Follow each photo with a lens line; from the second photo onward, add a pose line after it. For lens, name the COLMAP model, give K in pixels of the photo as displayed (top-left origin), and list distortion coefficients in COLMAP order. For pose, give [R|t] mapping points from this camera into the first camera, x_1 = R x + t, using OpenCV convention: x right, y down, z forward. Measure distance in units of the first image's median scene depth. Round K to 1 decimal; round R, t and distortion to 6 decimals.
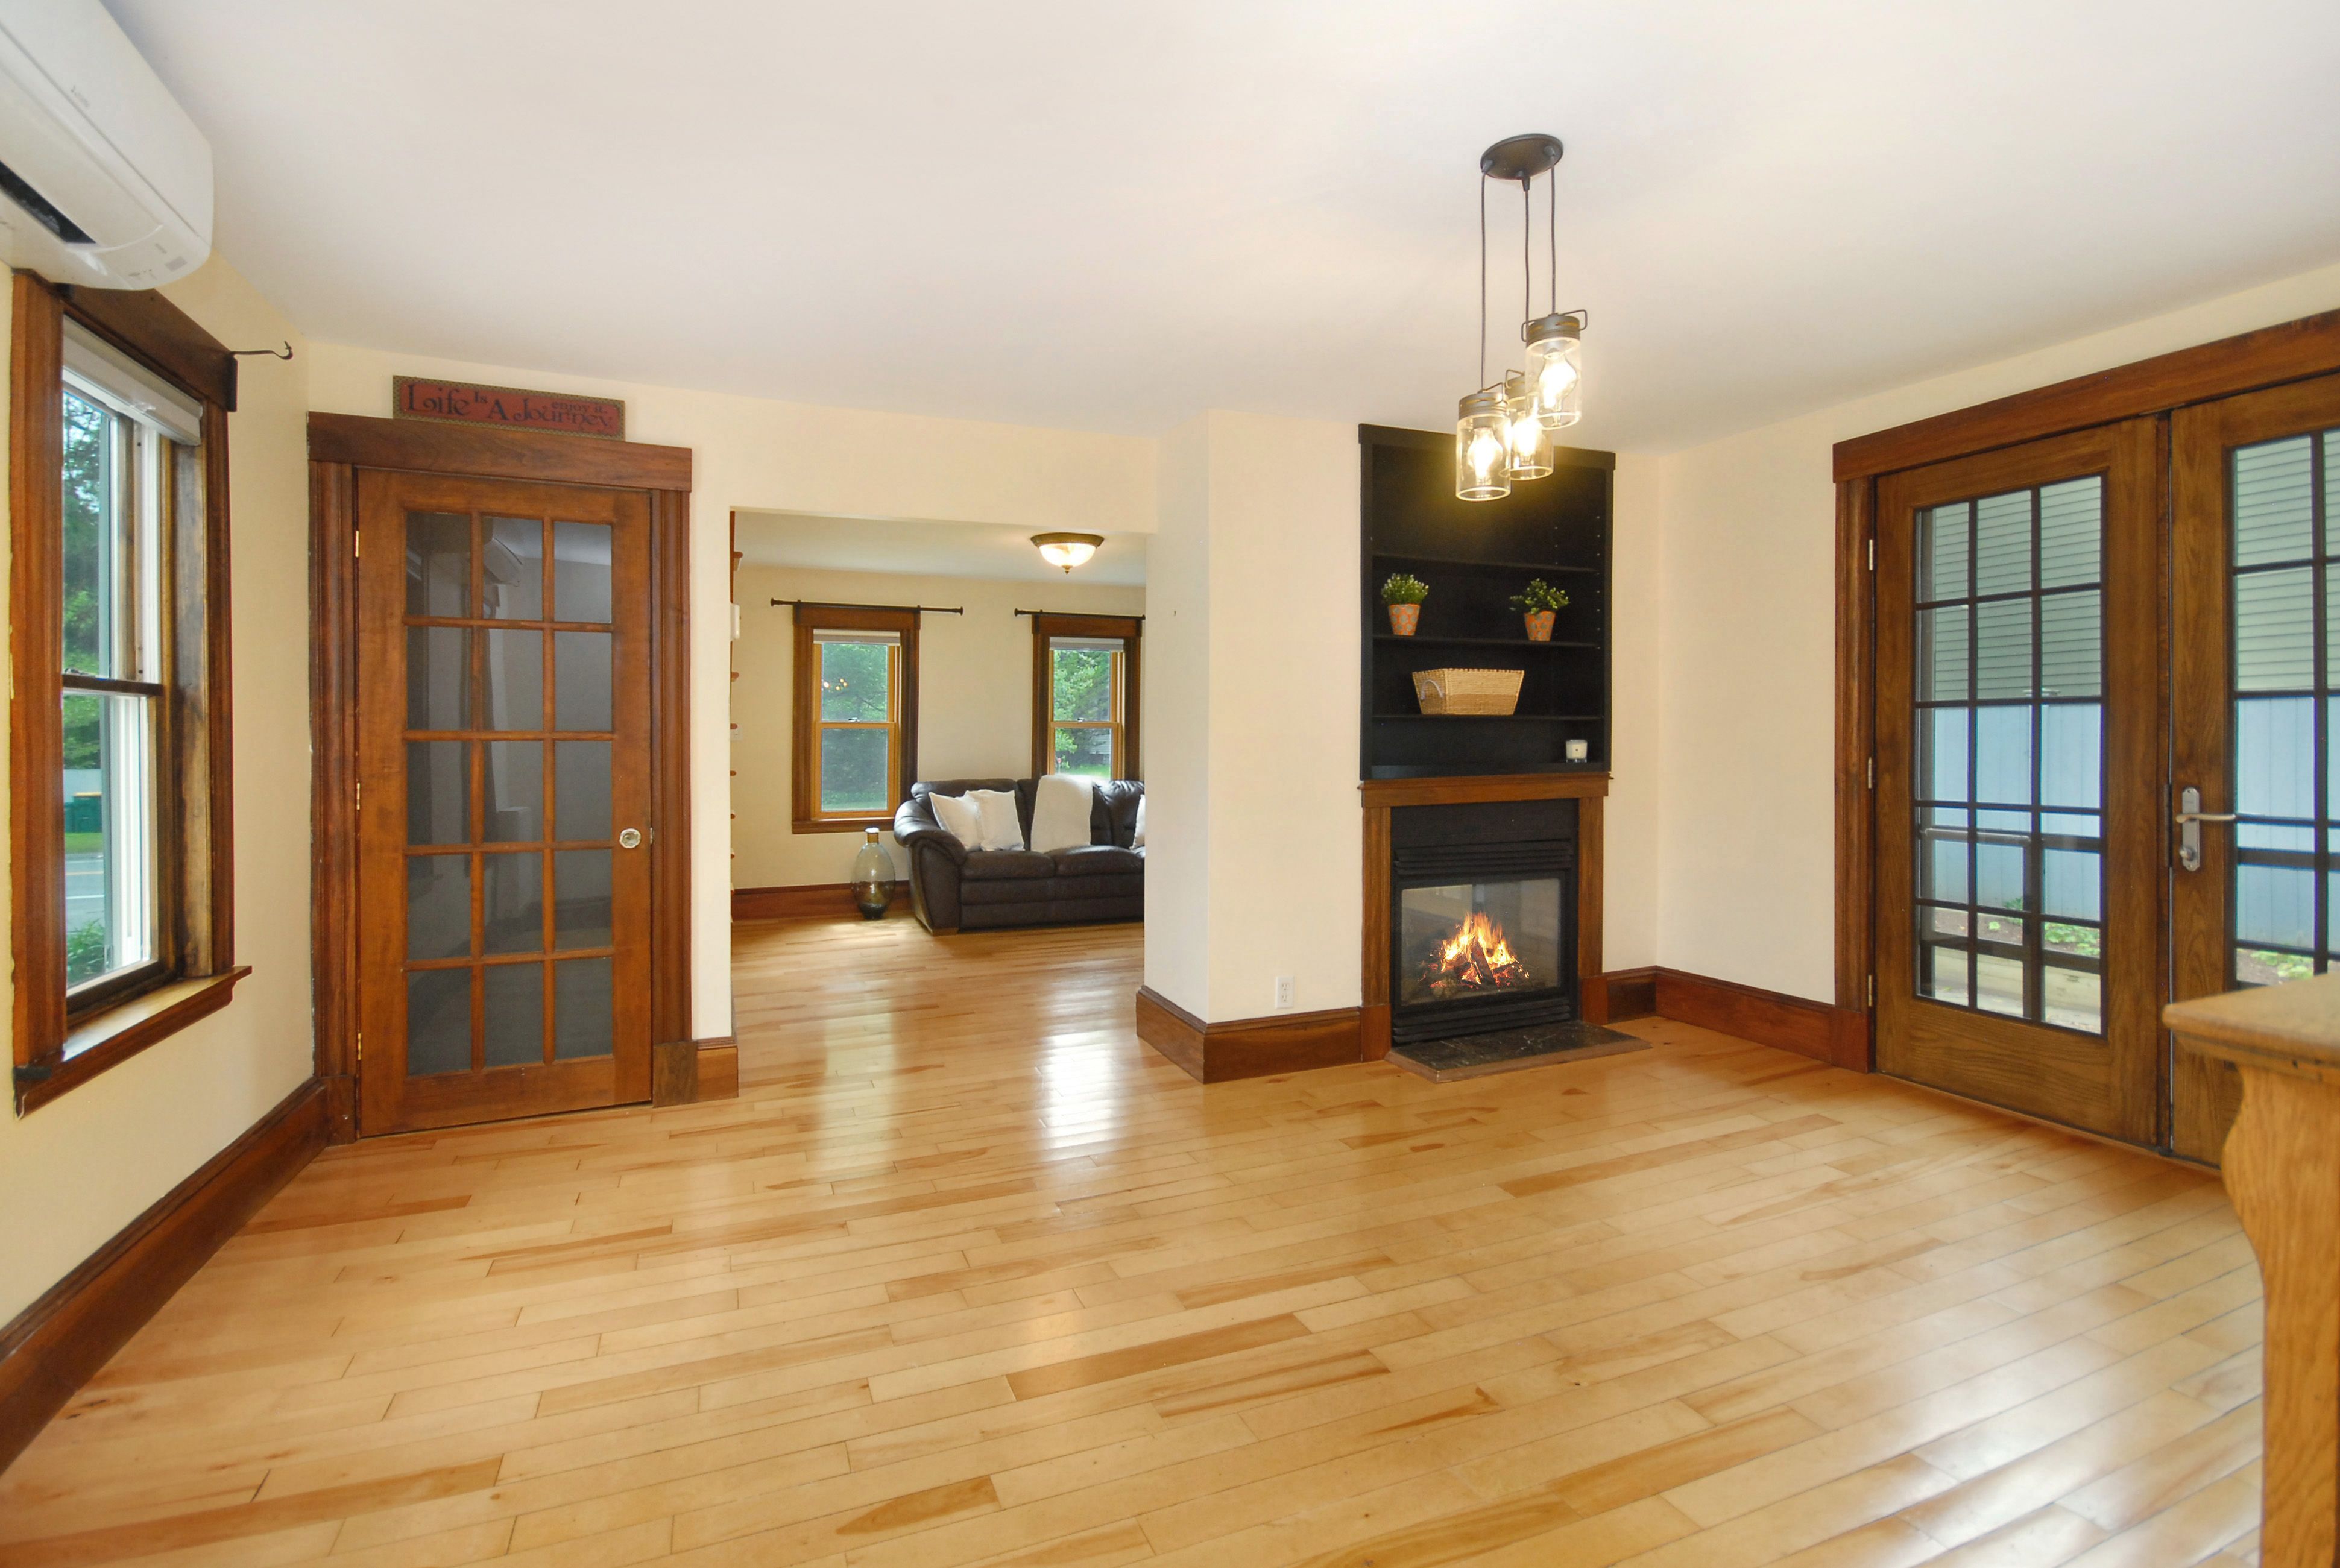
lens RADIAL K [[1070.8, 0, 1145.3], [0, 1070.8, 759.2], [0, 0, 1]] dist [0.007987, 0.000089]
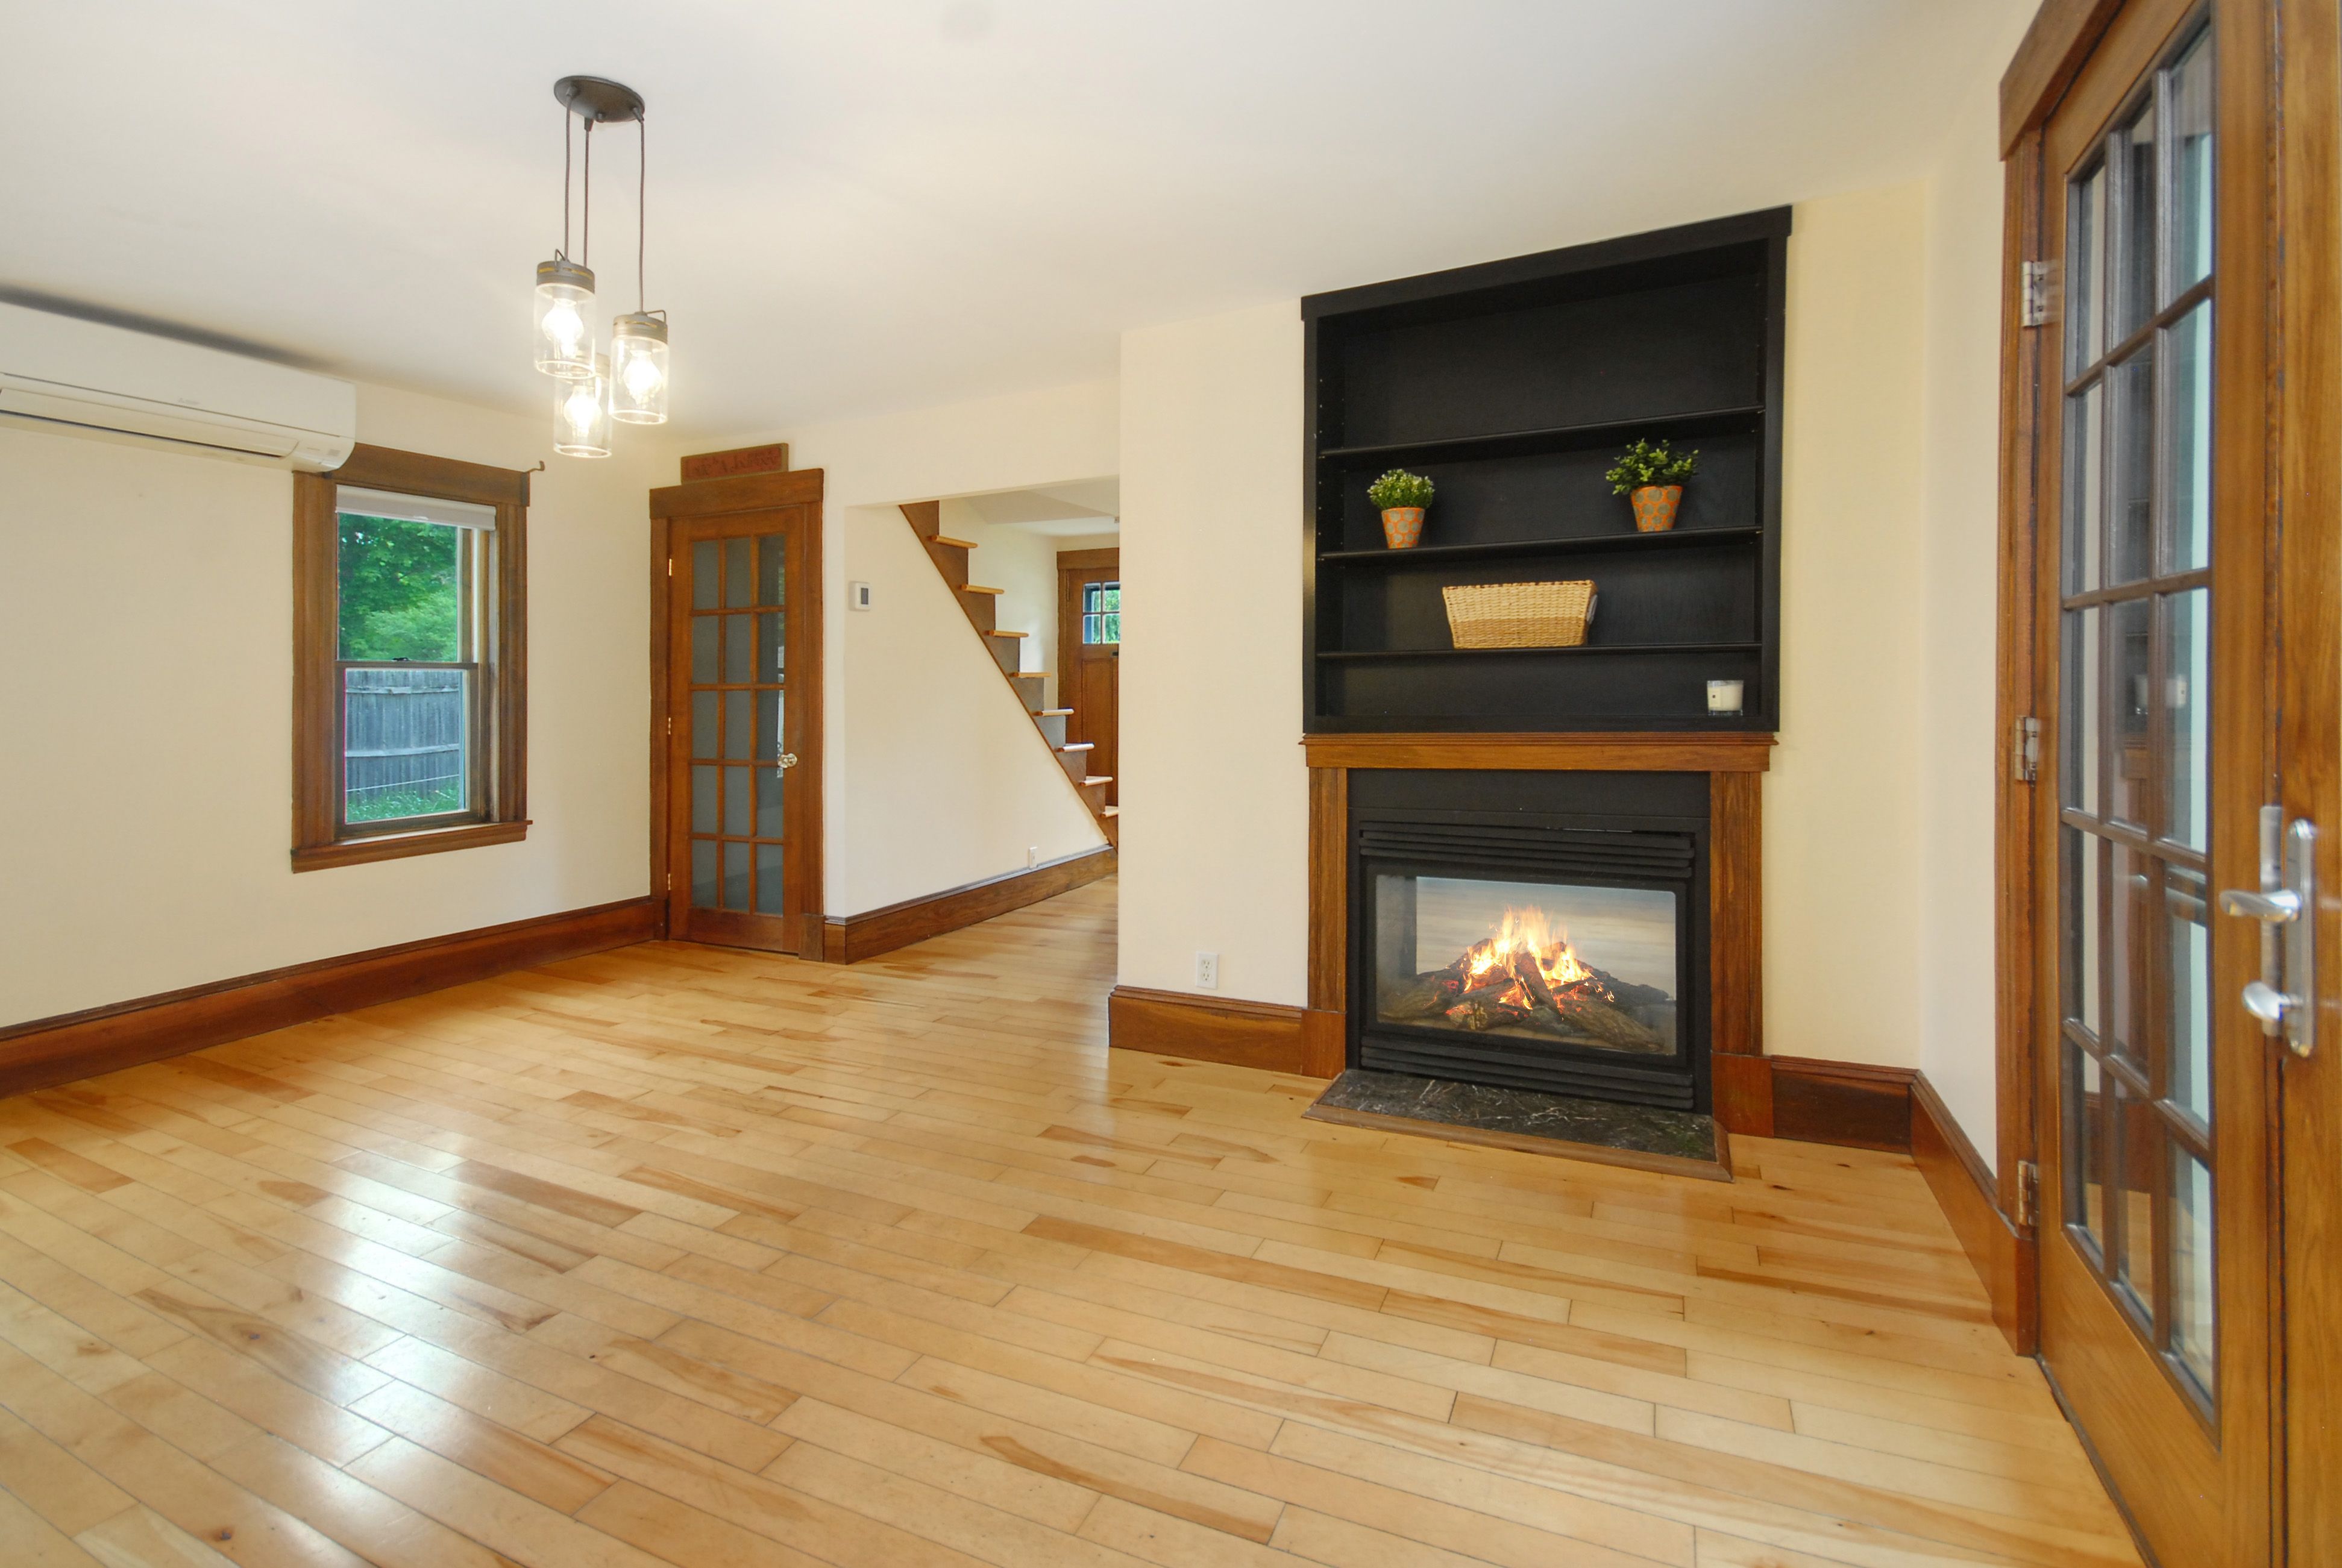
lens RADIAL K [[1049.2, 0, 1105.4], [0, 1049.2, 713.8], [0, 0, 1]] dist [0.002771, 0.000090]
pose [[0.674986, 0.012805, -0.737720, 0.692185], [-0.001178, 0.999867, 0.016277, -0.008567], [0.737830, -0.010118, 0.674911, 0.346081]]
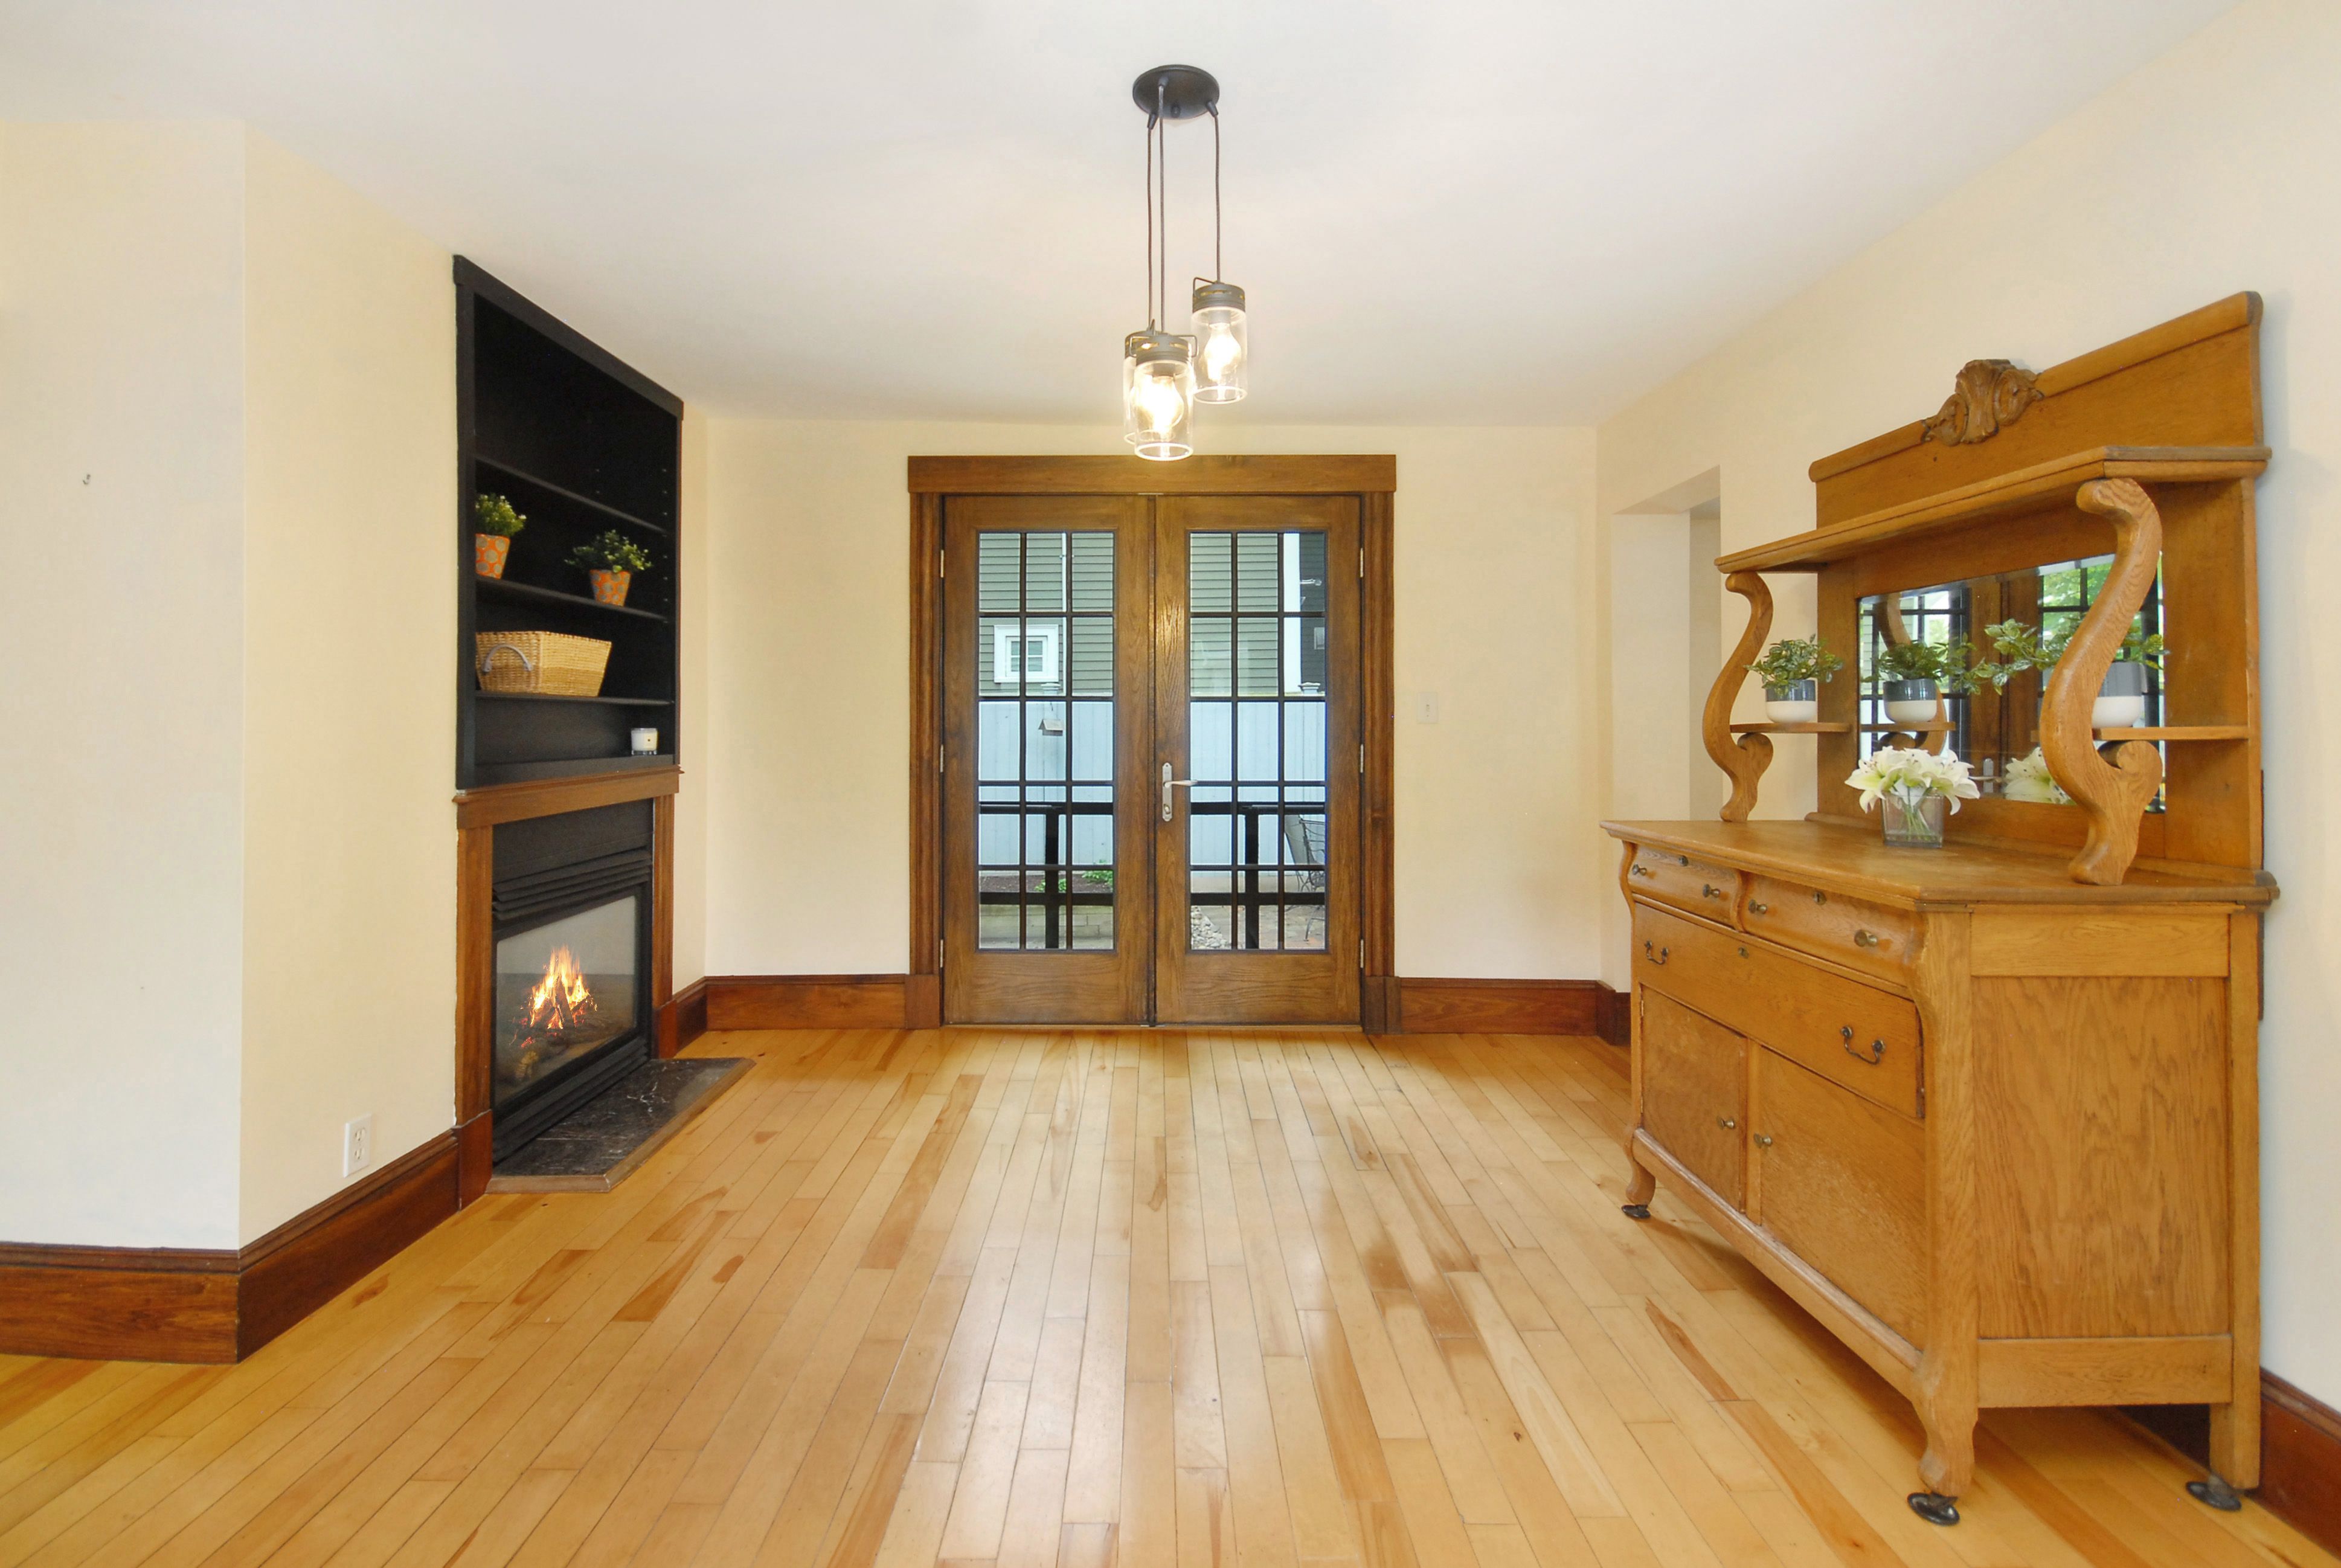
lens RADIAL K [[1067.4, 0, 1139.1], [0, 1067.4, 741.5], [0, 0, 1]] dist [0.000001, -0.001008]
pose [[0.386298, -0.009551, 0.922325, -0.249943], [0.016268, 0.999861, 0.003541, -0.005255], [-0.922231, 0.013636, 0.386400, 0.352420]]
